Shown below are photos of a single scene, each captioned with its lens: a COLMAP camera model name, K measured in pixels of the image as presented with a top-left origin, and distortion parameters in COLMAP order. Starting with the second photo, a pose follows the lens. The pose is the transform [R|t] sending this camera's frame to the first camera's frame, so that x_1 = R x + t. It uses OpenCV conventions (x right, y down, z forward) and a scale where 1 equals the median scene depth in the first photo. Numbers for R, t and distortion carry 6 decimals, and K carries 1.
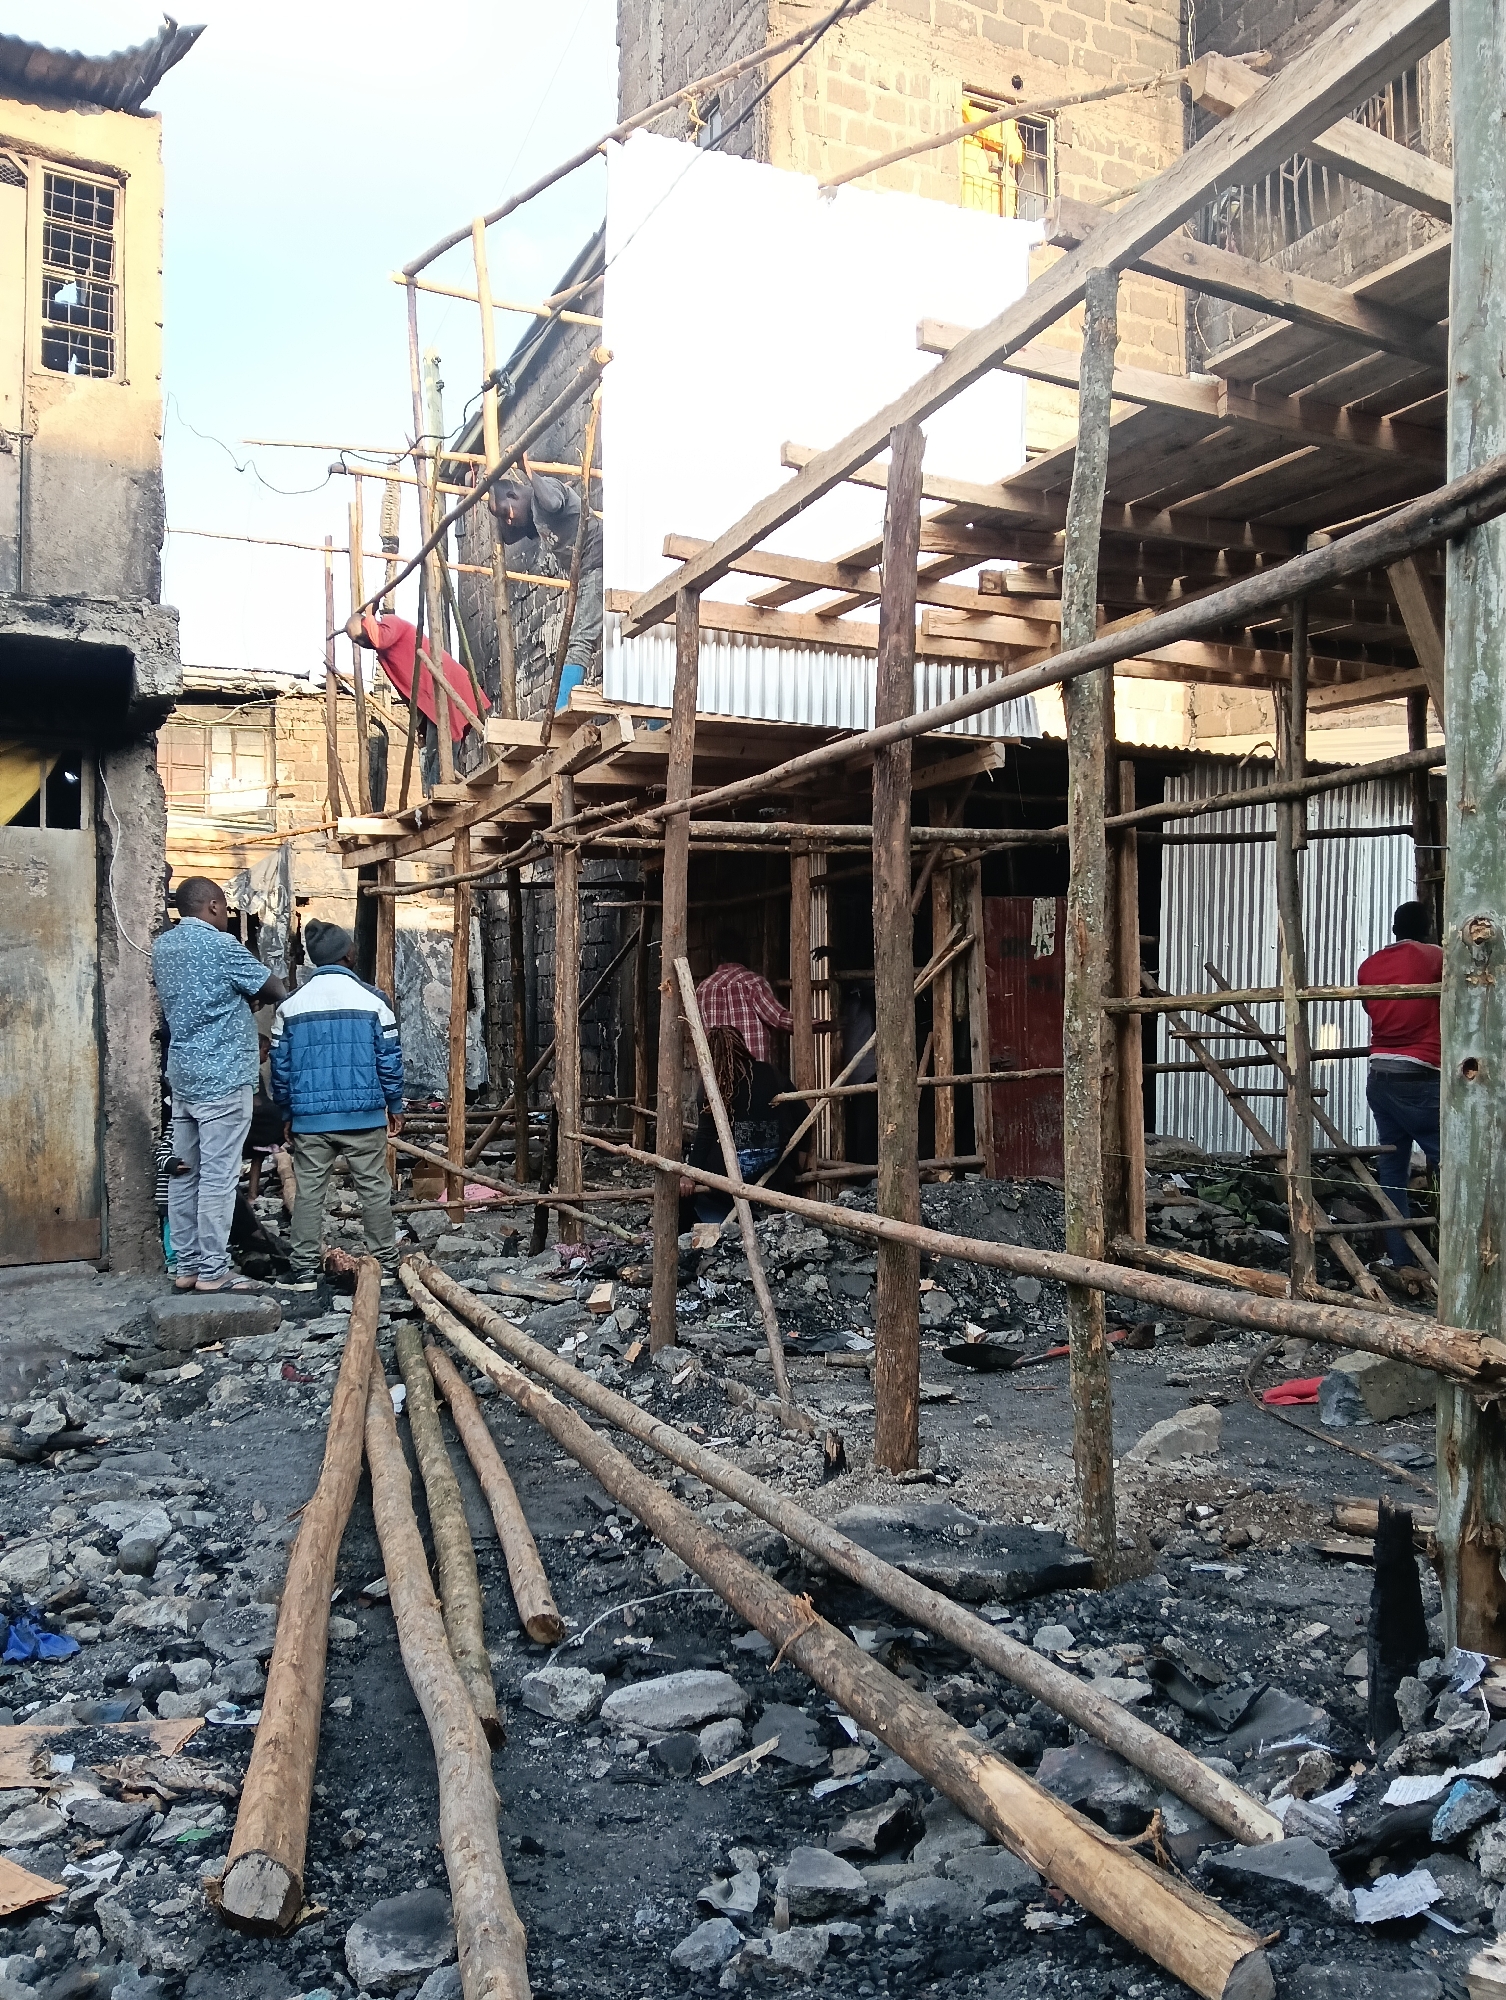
lens RADIAL K [[1639.7, 0, 752.3], [0, 1639.7, 998.8], [0, 0, 1]] dist [0.087878, -0.171463]
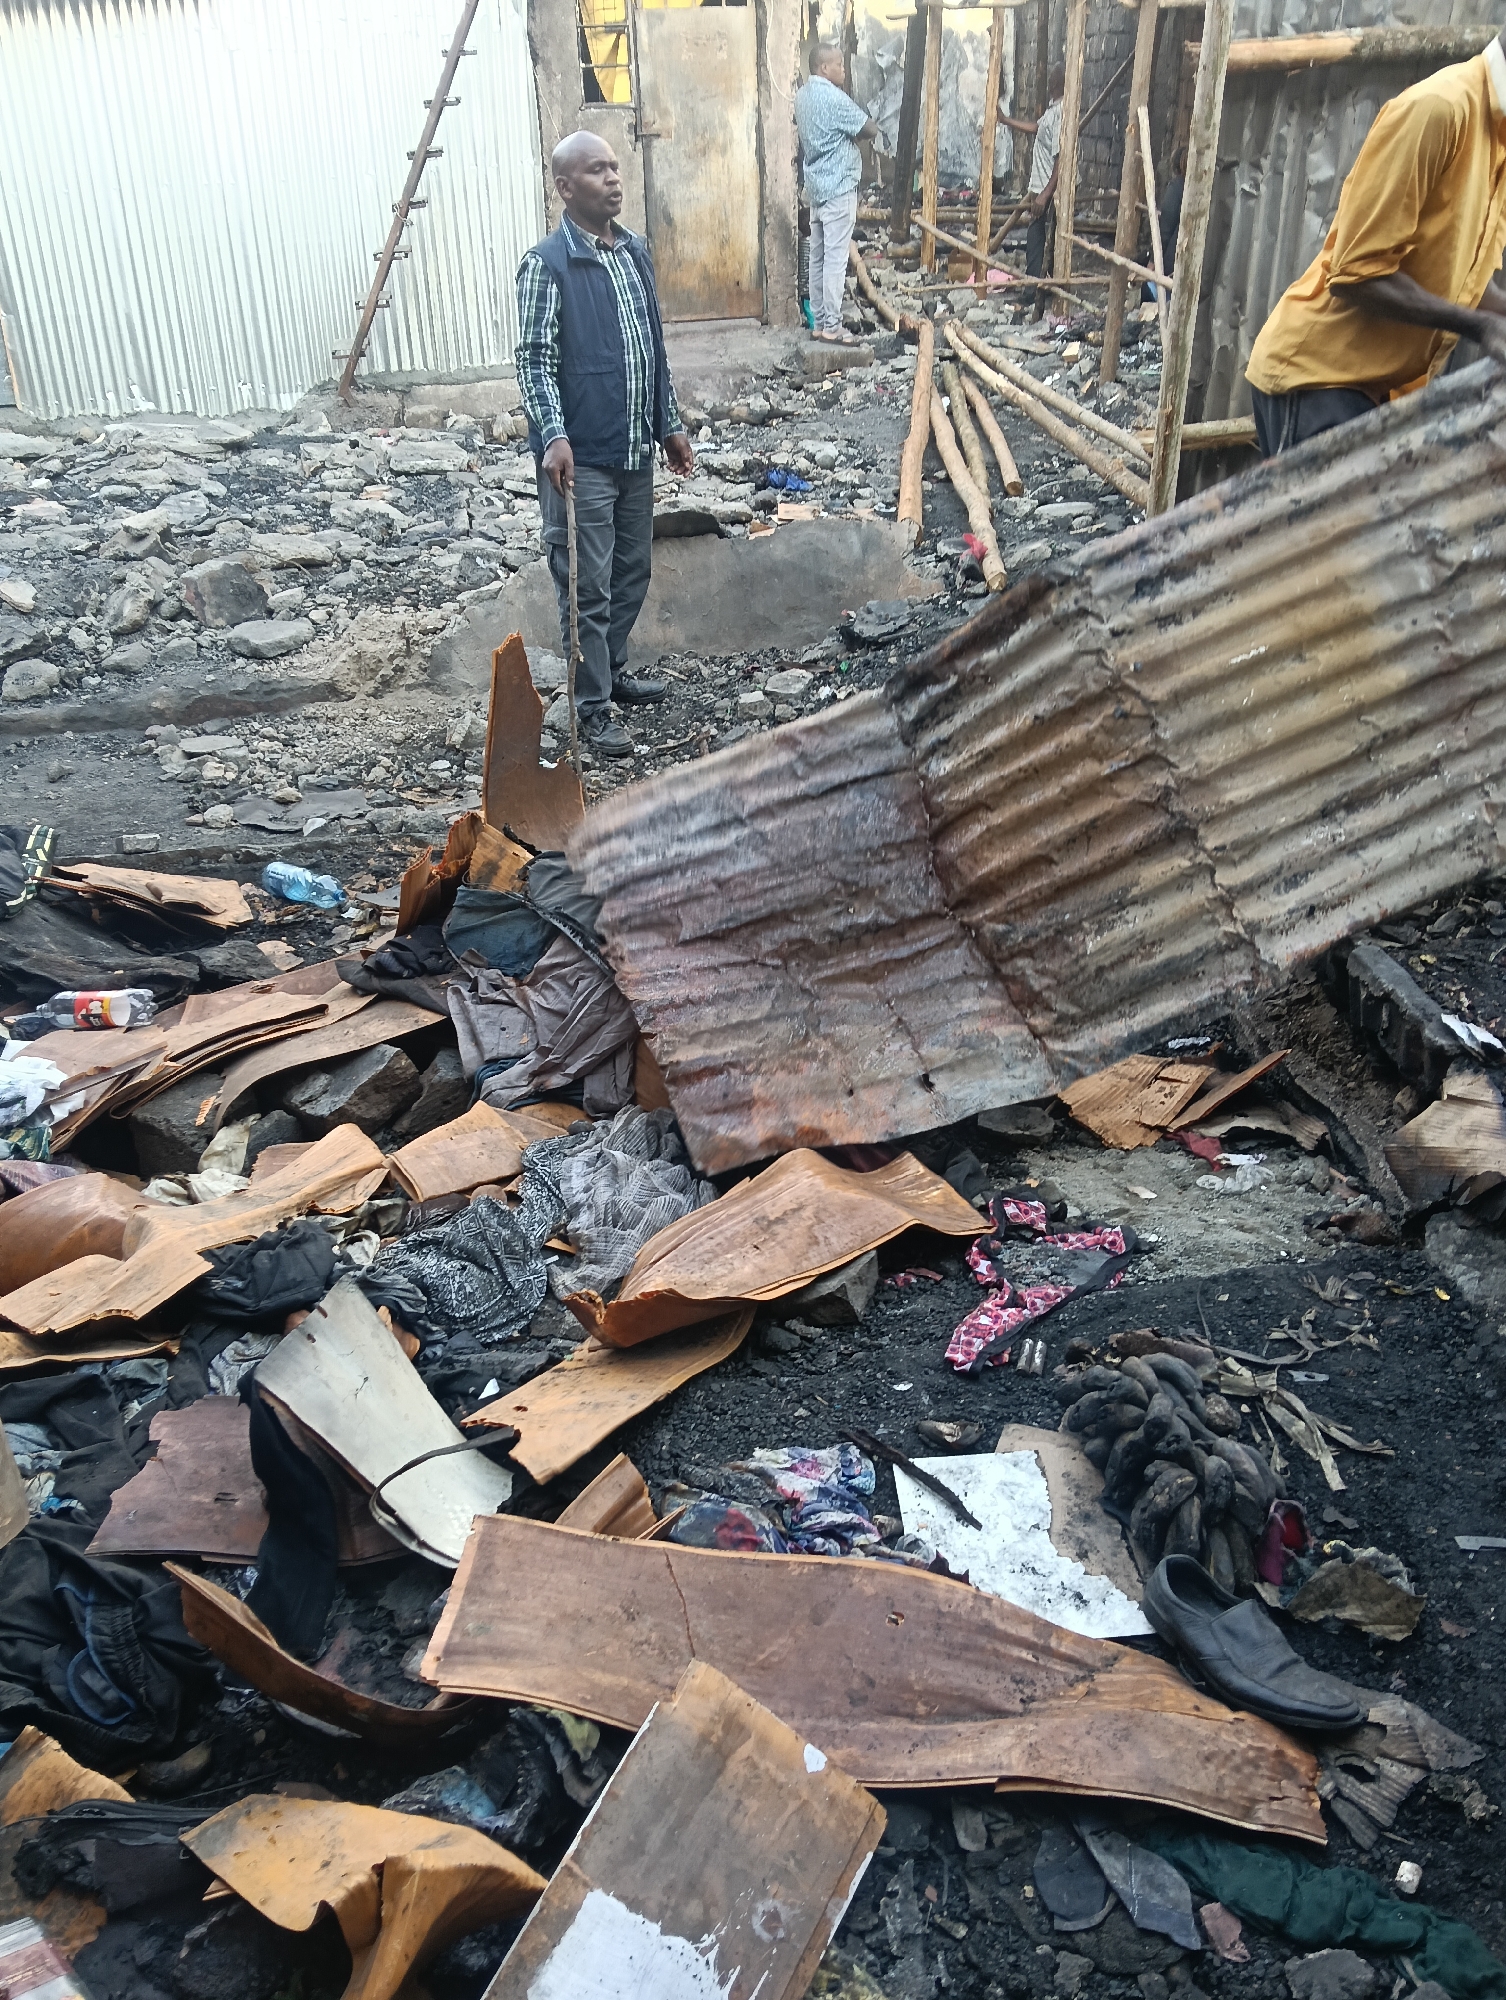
lens RADIAL K [[1639.7, 0, 751.8], [0, 1639.7, 987.5], [0, 0, 1]] dist [0.087878, -0.171463]
pose [[0.955037, 0.133302, -0.264829, 0.111387], [0.016553, 0.867861, 0.496532, -0.077876], [0.296023, -0.478590, 0.826633, -0.656785]]
